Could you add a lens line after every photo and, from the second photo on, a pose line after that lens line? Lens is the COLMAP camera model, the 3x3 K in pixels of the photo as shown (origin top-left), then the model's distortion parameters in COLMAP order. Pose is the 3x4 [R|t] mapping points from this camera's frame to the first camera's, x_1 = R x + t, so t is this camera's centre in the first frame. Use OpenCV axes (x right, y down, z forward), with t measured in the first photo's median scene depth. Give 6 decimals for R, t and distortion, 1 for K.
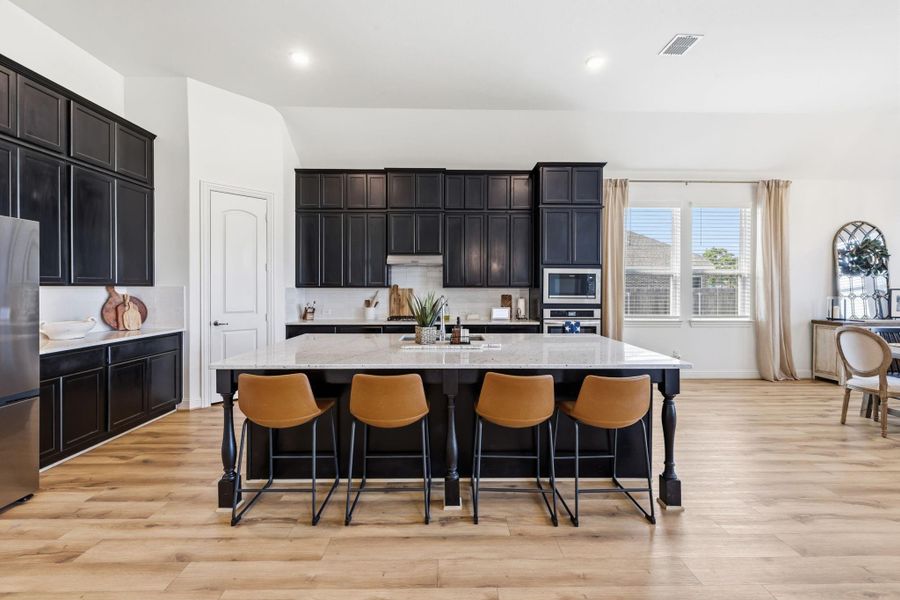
lens RADIAL K [[379.5, 0, 451.7], [0, 379.5, 291.0], [0, 0, 1]] dist [-0.000247, 0.000163]
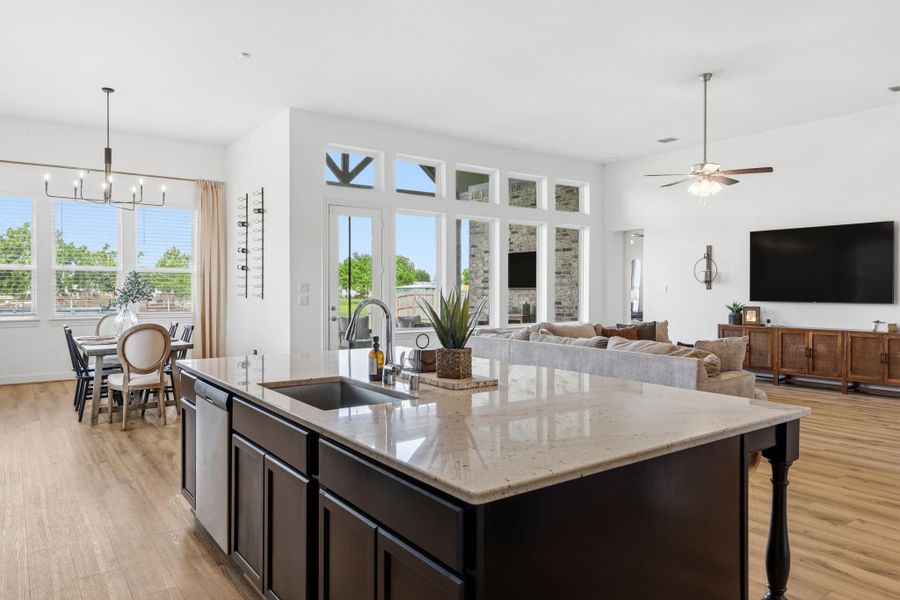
lens RADIAL K [[595.2, 0, 450.0], [0, 595.2, 300.0], [0, 0, 1]] dist [-0.000532, -0.002992]
pose [[-0.578524, -0.018044, 0.815466, -0.440546], [0.002829, 0.999705, 0.024127, -0.002000], [-0.815660, 0.016265, -0.578303, 0.861992]]
